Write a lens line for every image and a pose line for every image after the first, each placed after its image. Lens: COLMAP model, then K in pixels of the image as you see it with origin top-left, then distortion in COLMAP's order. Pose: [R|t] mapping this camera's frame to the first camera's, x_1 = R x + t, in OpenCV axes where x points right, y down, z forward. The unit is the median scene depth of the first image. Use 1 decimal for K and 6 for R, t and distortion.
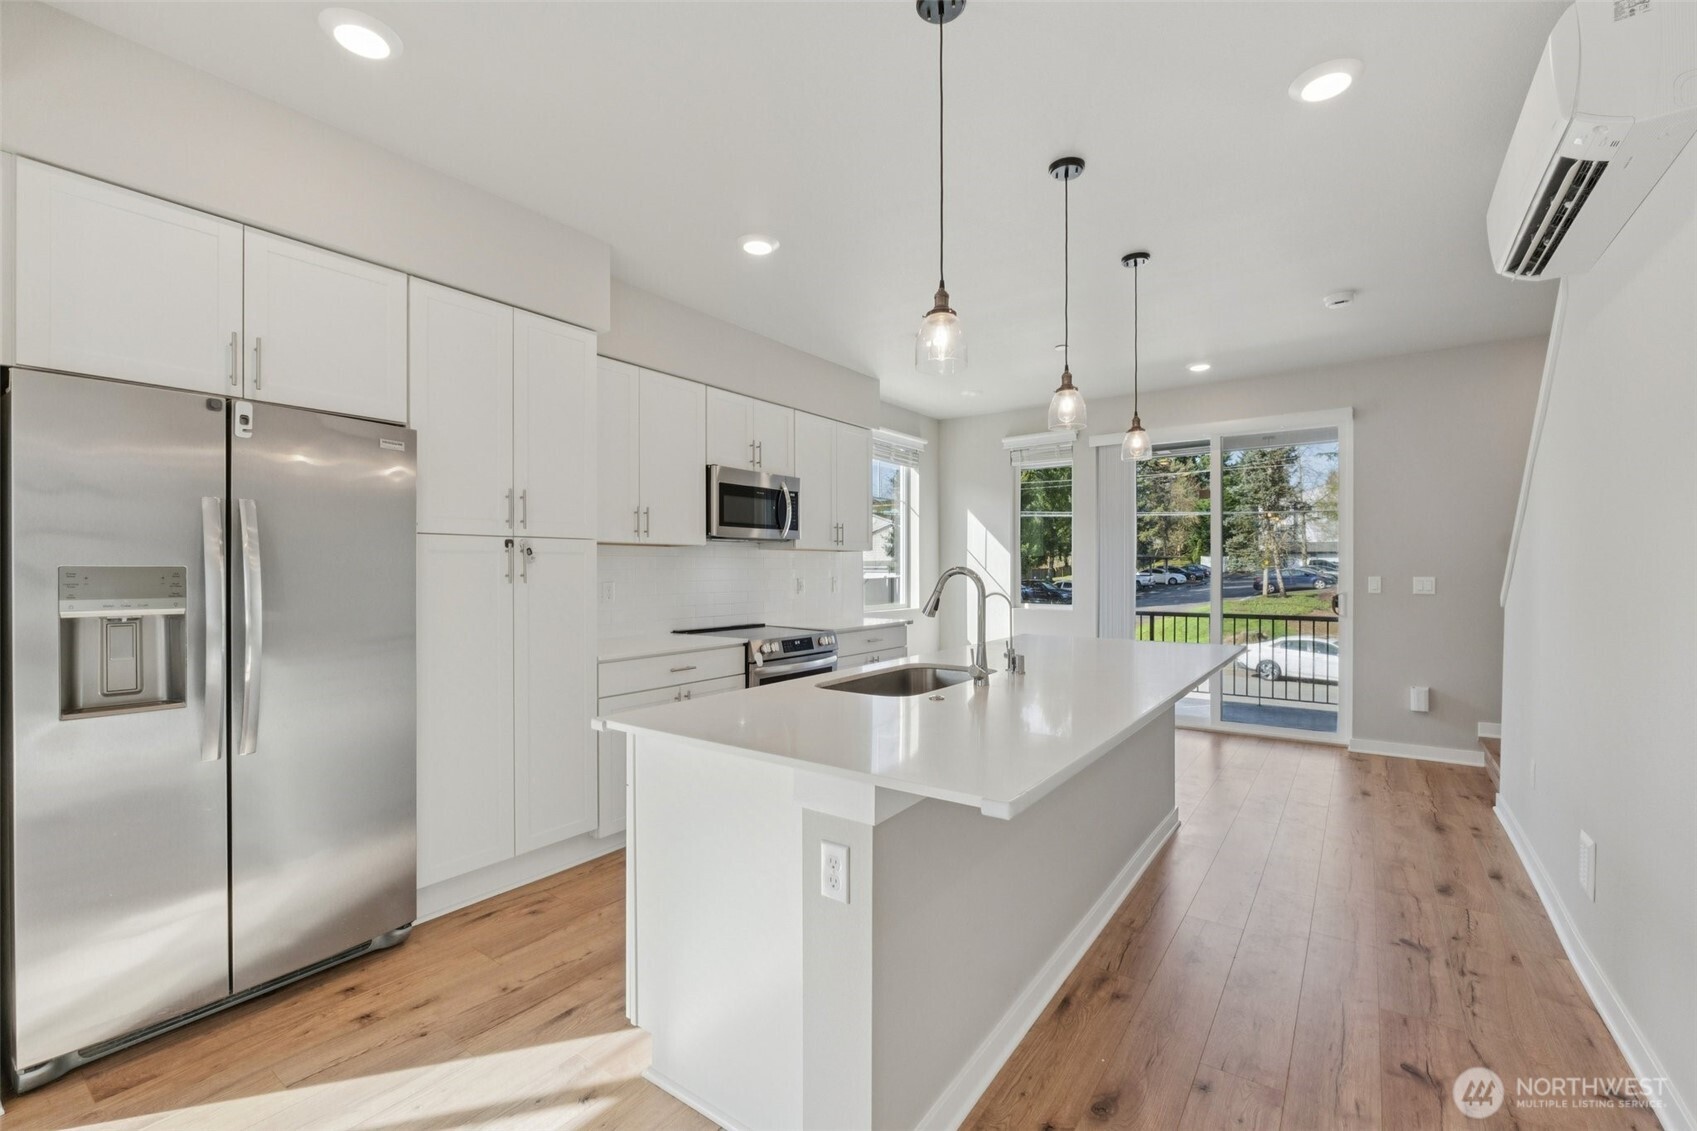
lens RADIAL K [[711.4, 0, 854.0], [0, 711.4, 573.5], [0, 0, 1]] dist [-0.005068, -0.000448]
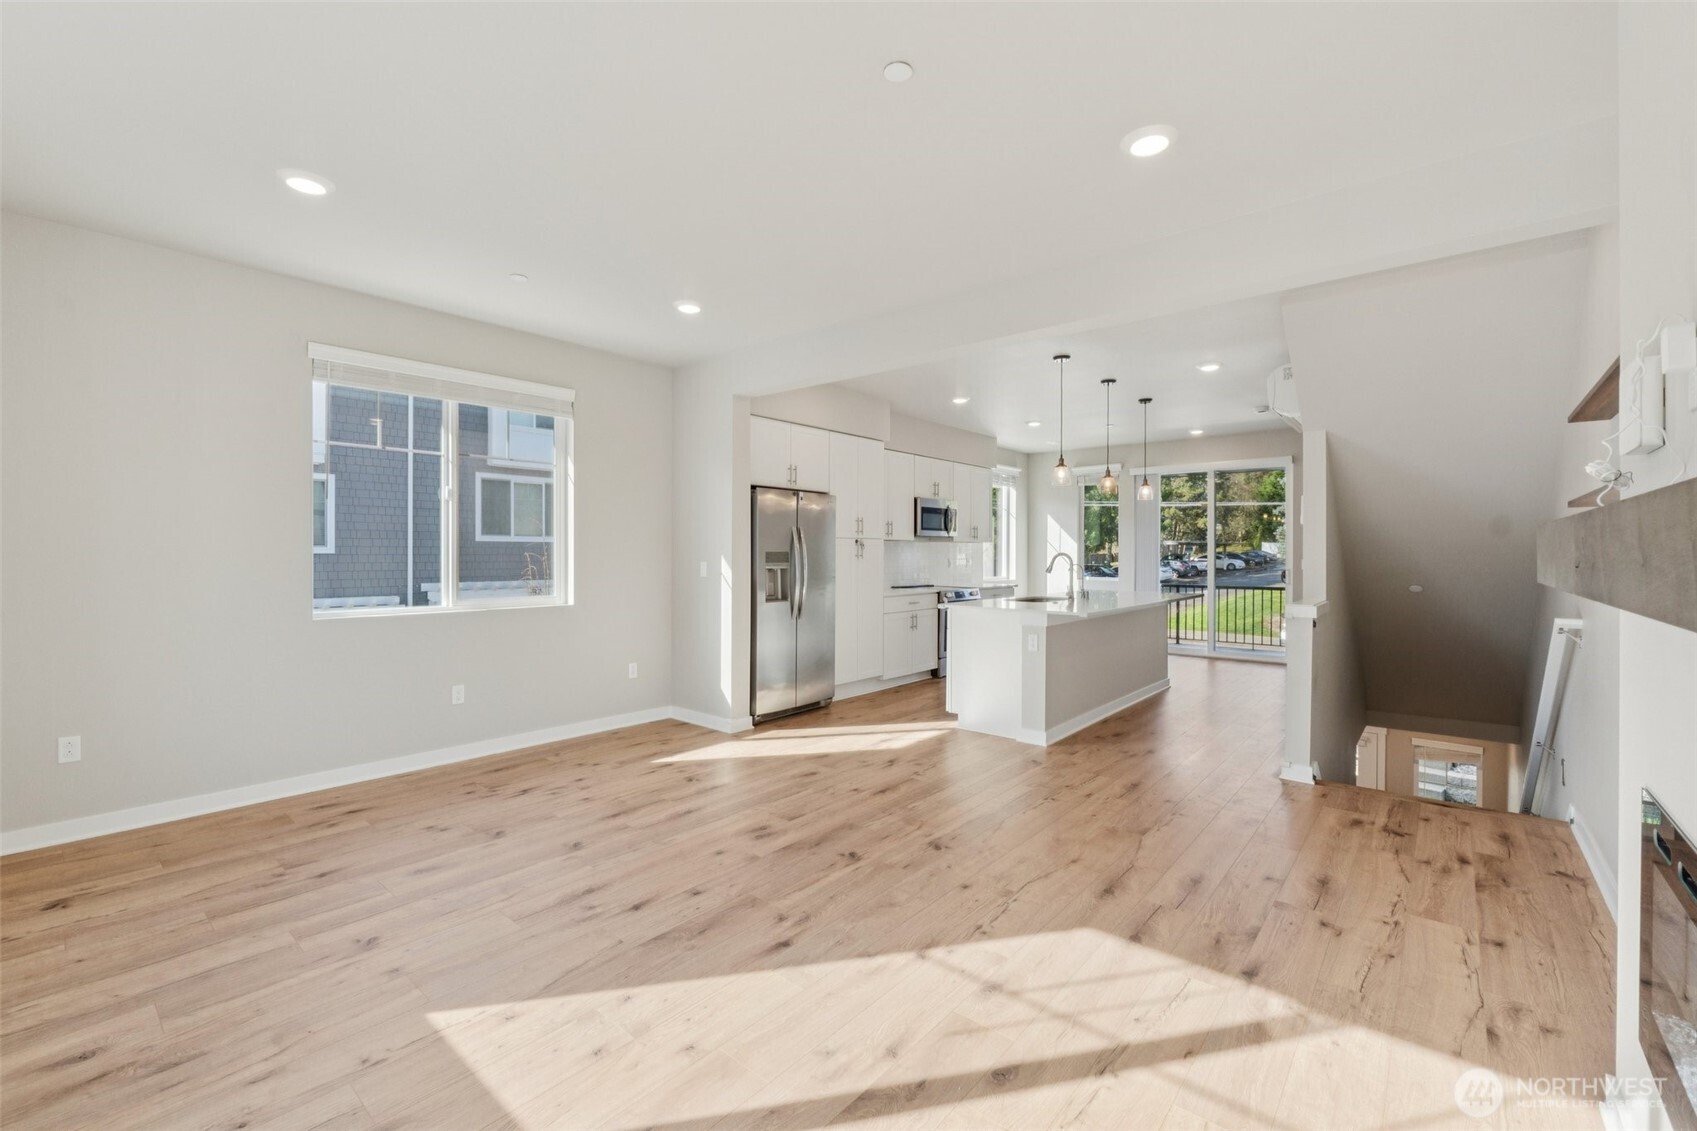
lens RADIAL K [[708.5, 0, 855.8], [0, 708.5, 556.0], [0, 0, 1]] dist [-0.005970, -0.000338]
pose [[0.997229, 0.005025, -0.074220, -0.207802], [-0.005210, 0.999984, -0.002296, 0.006009], [0.074207, 0.002677, 0.997239, -0.812401]]
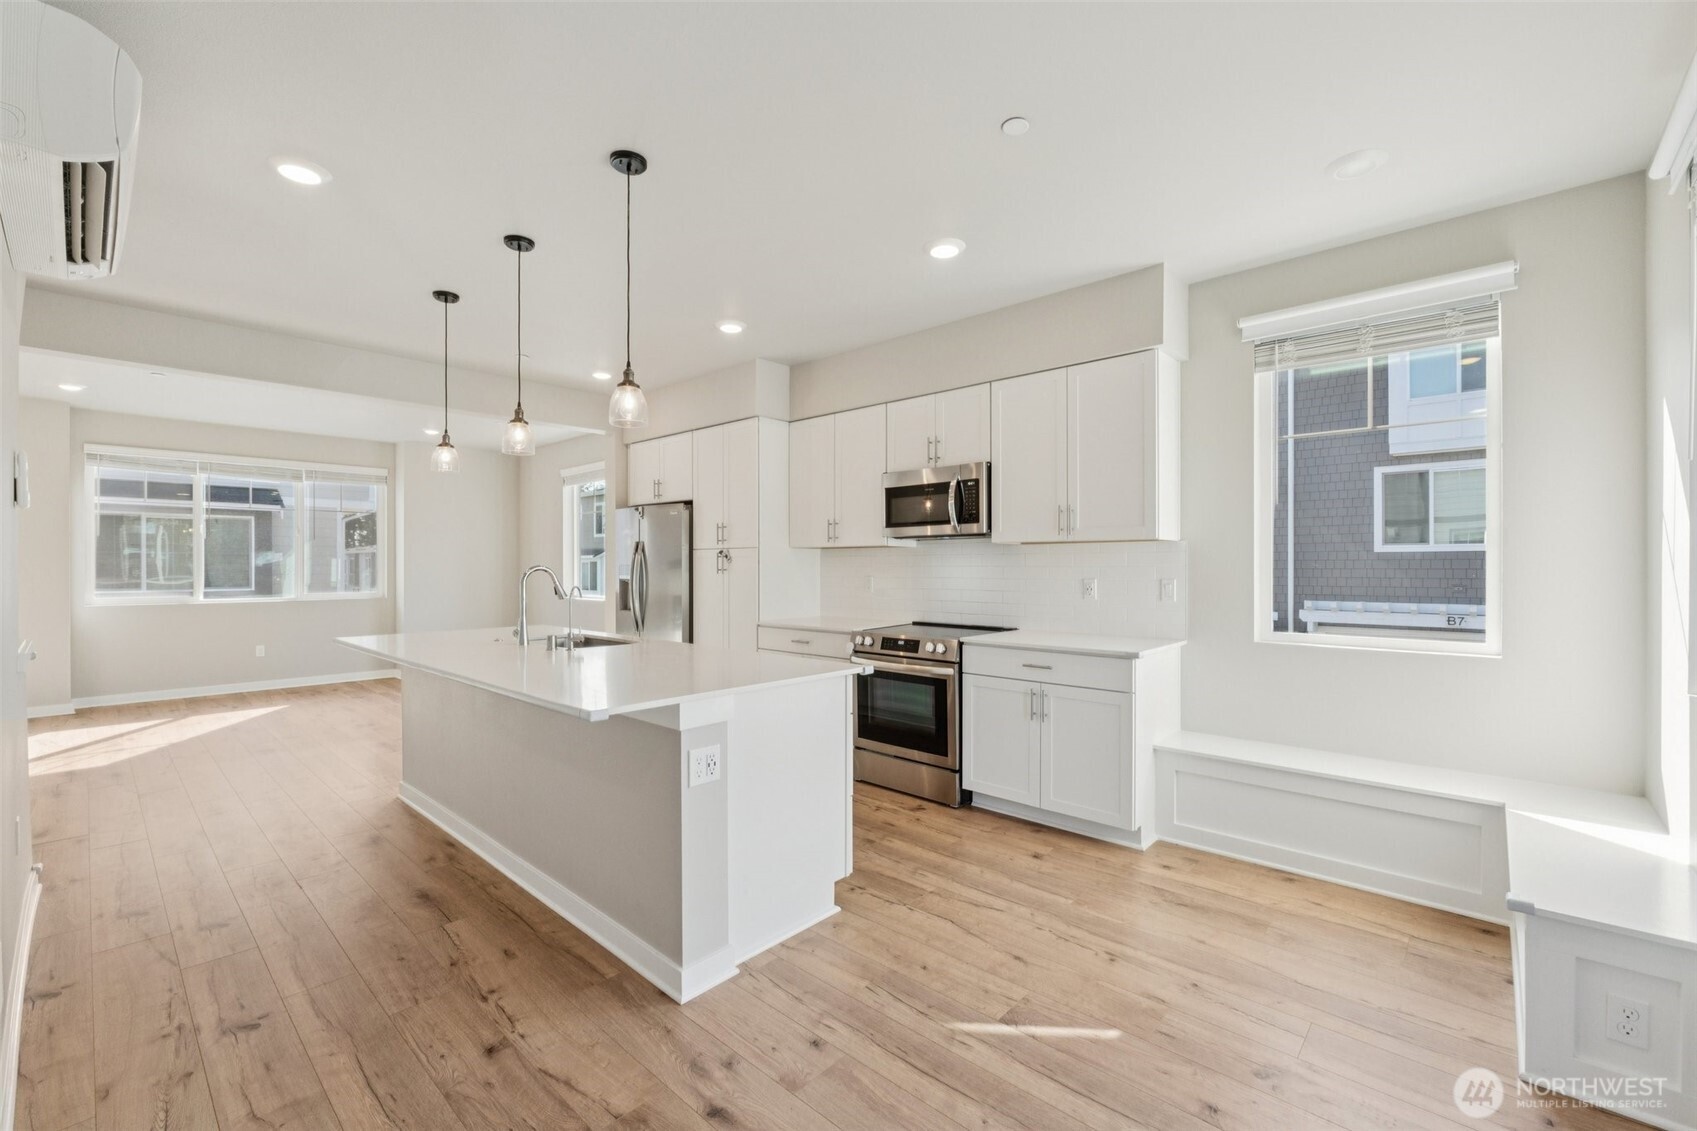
lens RADIAL K [[705.4, 0, 853.9], [0, 705.4, 565.2], [0, 0, 1]] dist [-0.002086, -0.000334]
pose [[-0.114471, 0.002225, -0.993424, 0.853978], [-0.006110, 0.999977, 0.002943, -0.010699], [0.993408, 0.006407, -0.114455, 1.009482]]
